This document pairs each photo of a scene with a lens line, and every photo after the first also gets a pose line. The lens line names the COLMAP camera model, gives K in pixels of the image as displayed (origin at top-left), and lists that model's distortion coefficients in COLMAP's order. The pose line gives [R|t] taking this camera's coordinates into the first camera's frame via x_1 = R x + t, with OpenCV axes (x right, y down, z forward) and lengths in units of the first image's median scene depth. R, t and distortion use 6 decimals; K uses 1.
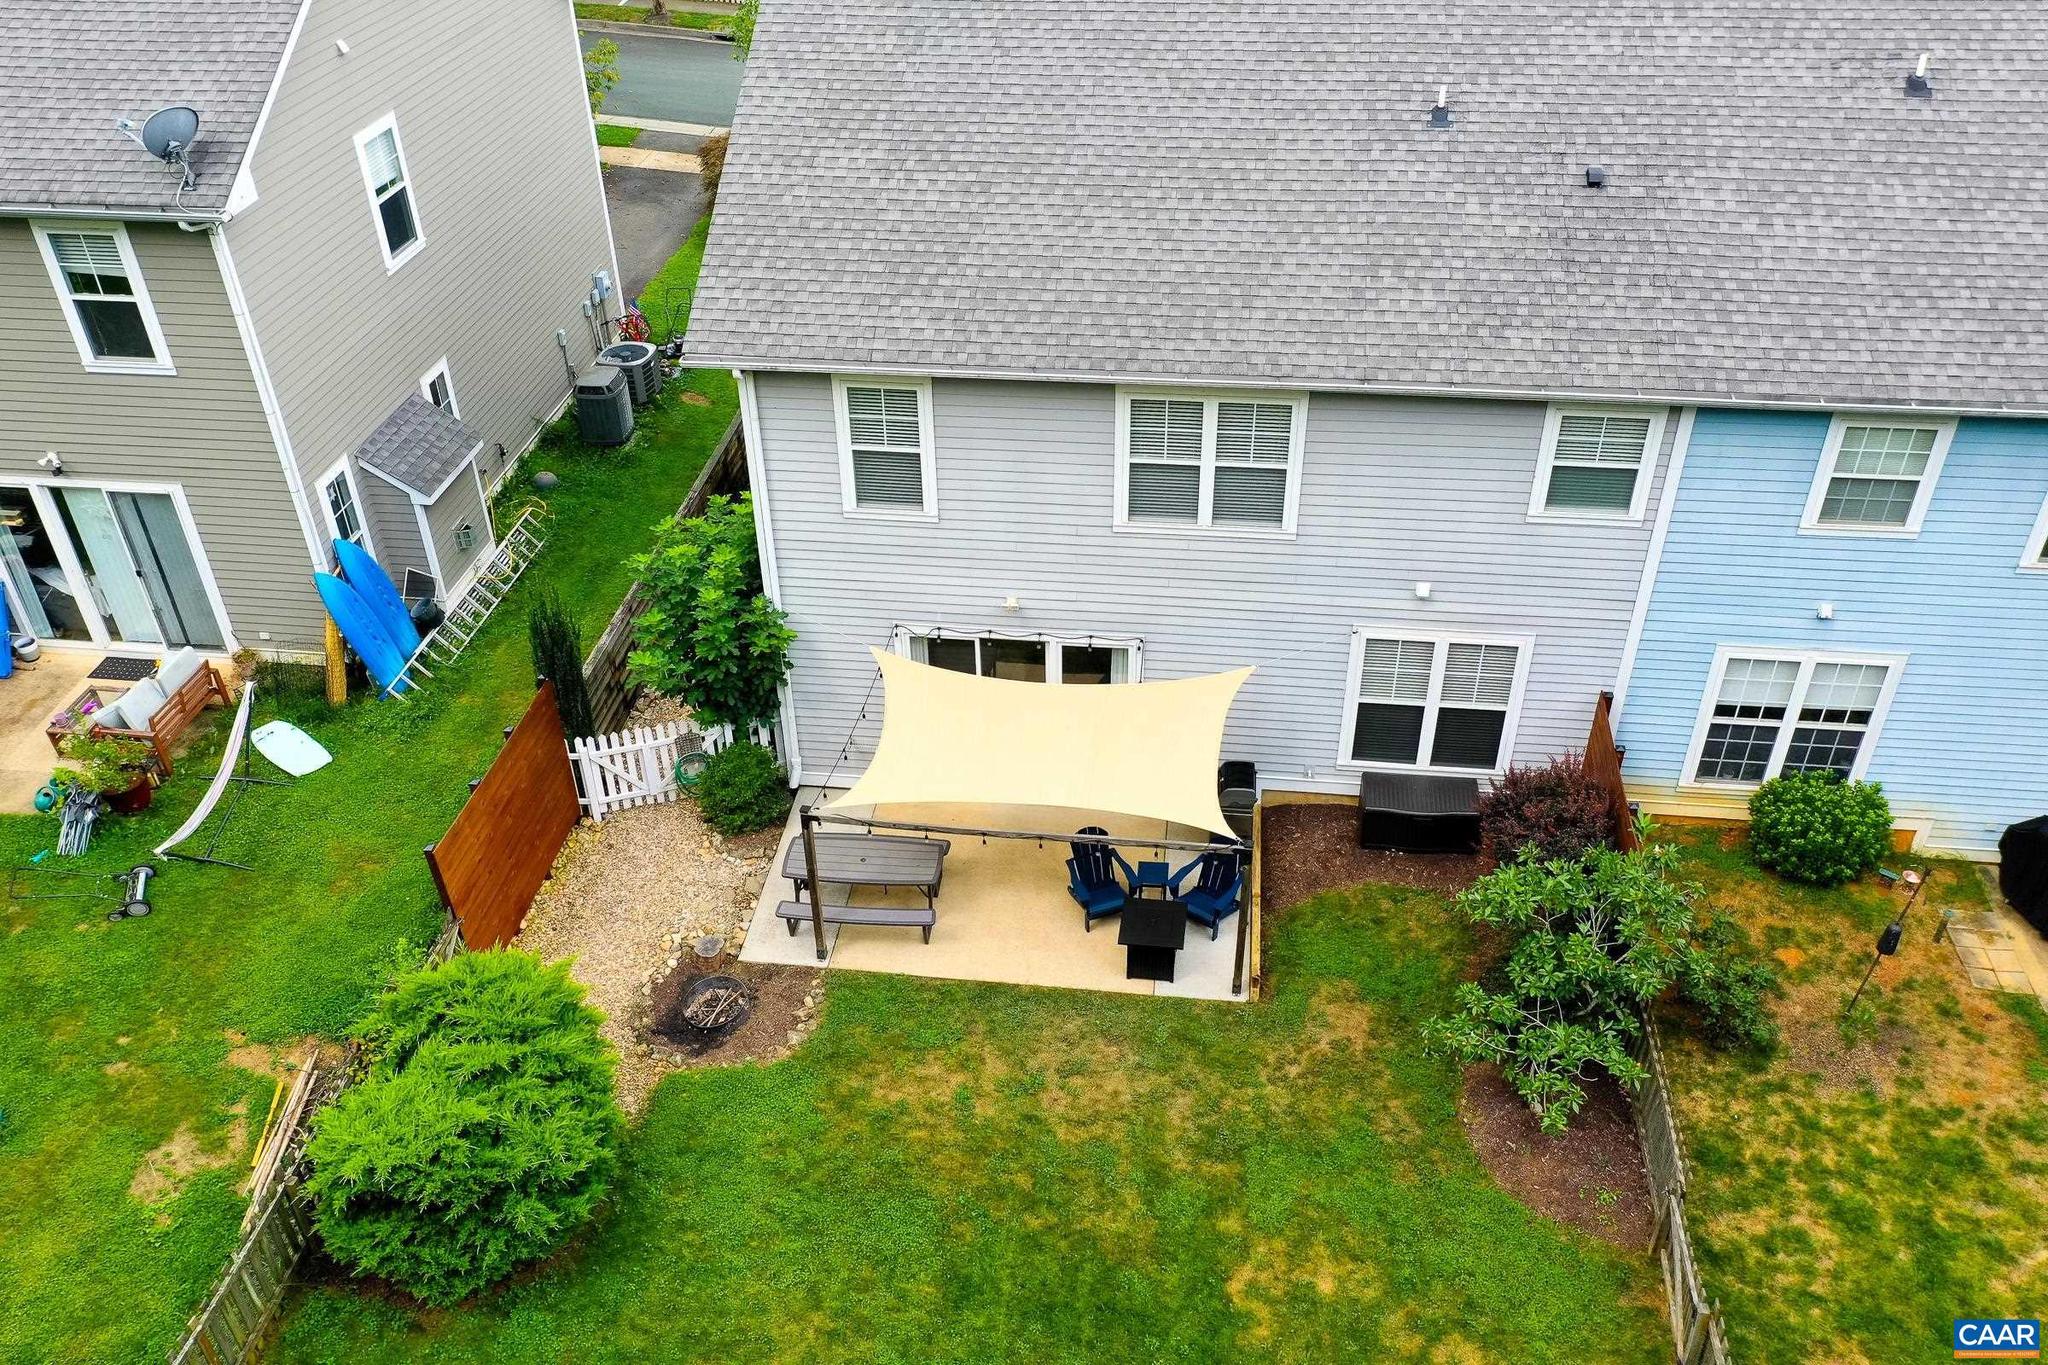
lens RADIAL K [[1623.1, 0, 1021.0], [0, 1623.1, 678.1], [0, 0, 1]] dist [0.016880, -0.009571]
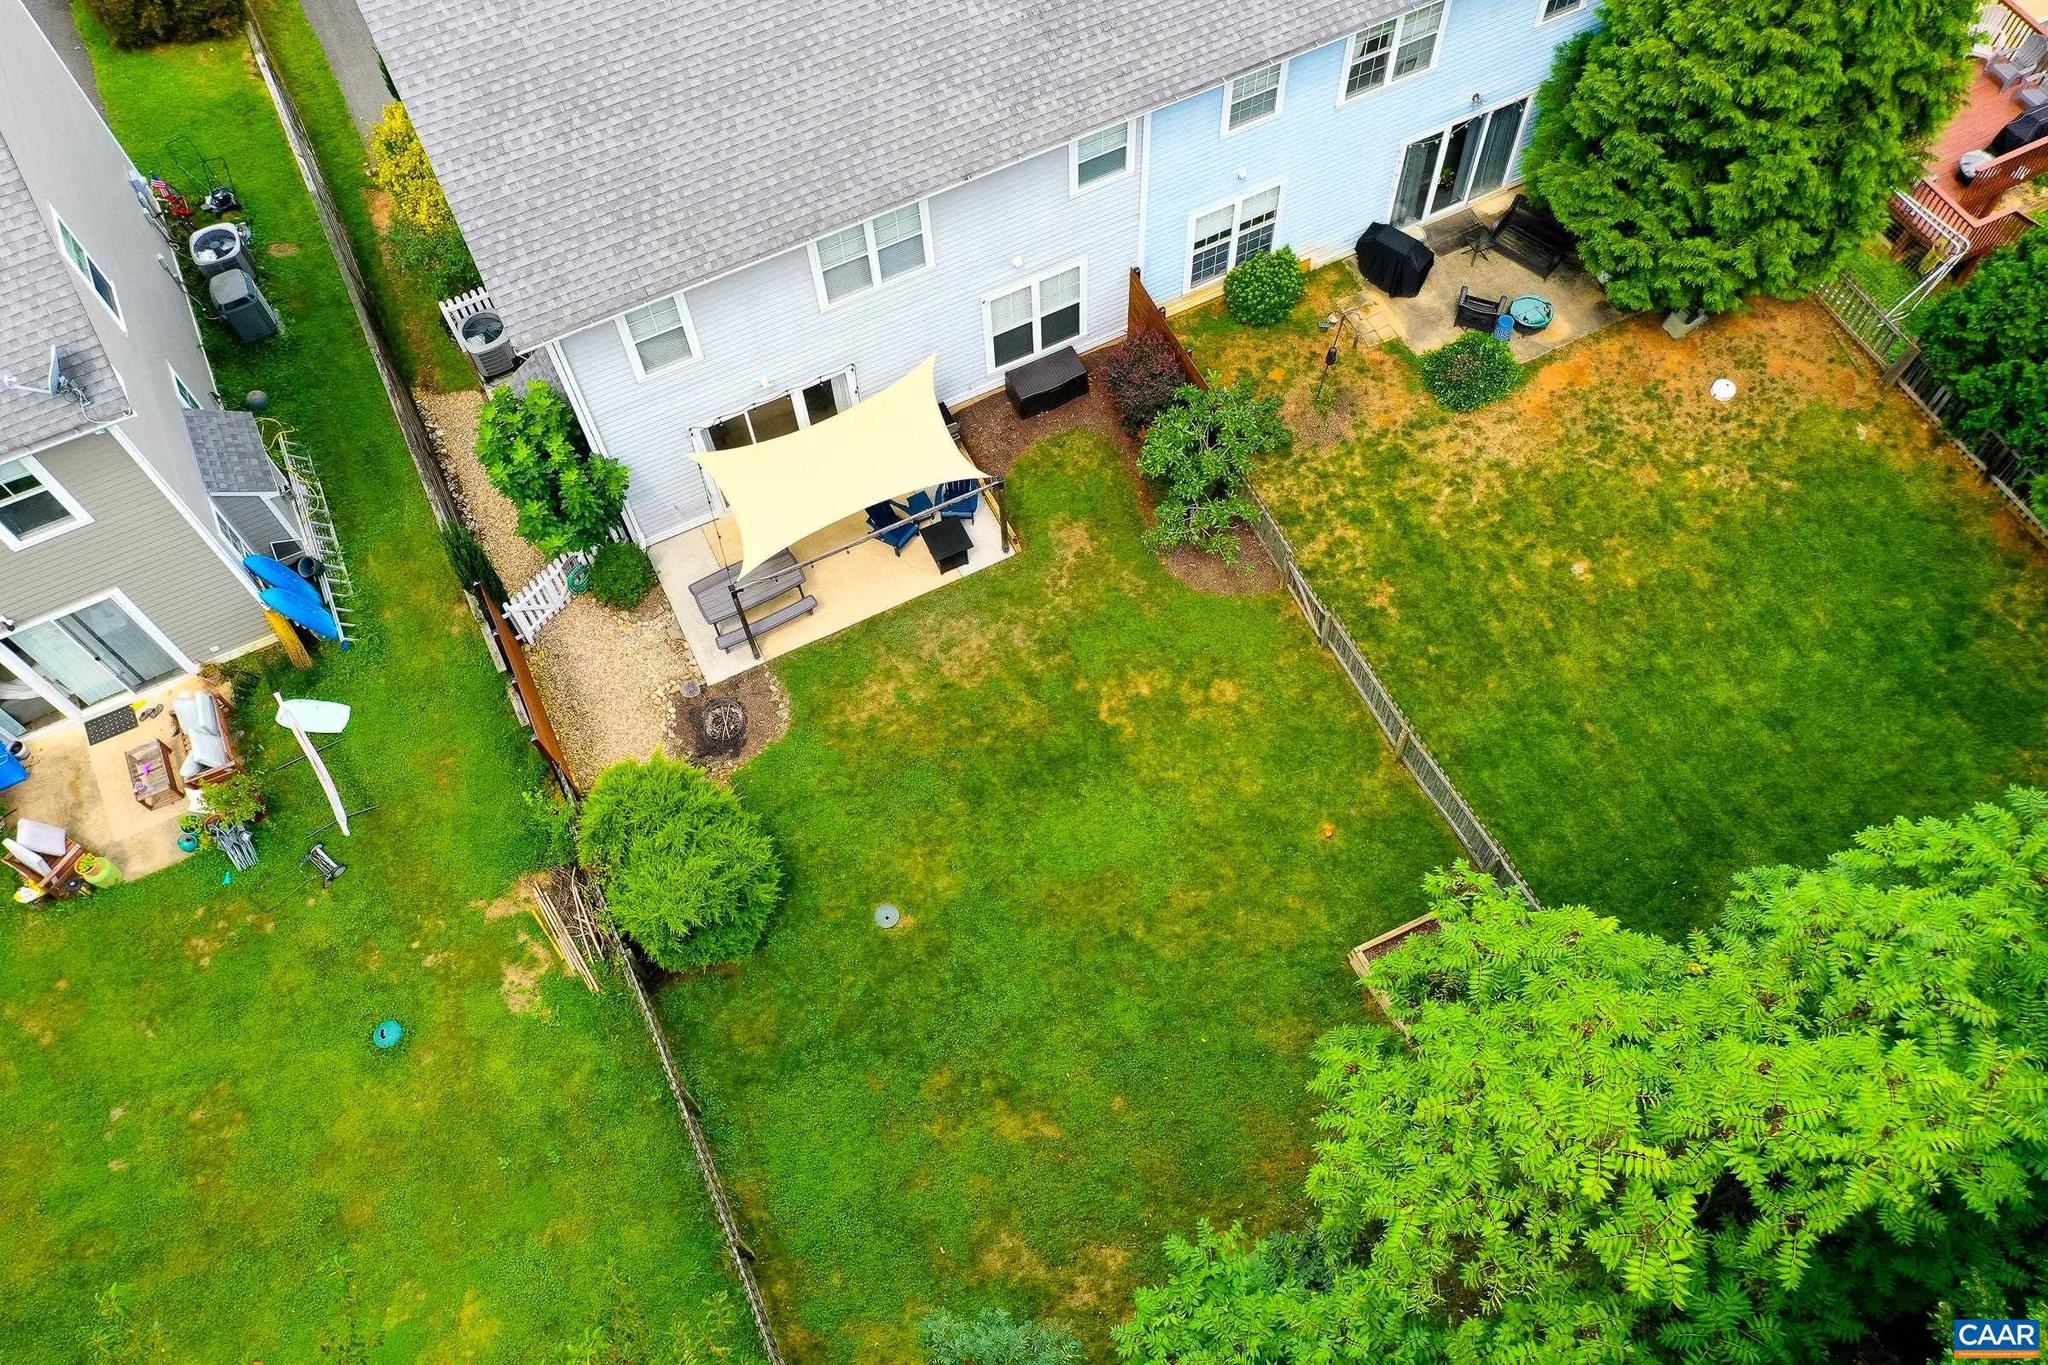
lens RADIAL K [[1623.1, 0, 1031.2], [0, 1623.1, 684.5], [0, 0, 1]] dist [0.016880, -0.009571]
pose [[0.834036, -0.489946, 0.253649, -0.309147], [0.332628, 0.813344, 0.477316, -0.443509], [-0.440163, -0.313728, 0.841327, -0.378774]]
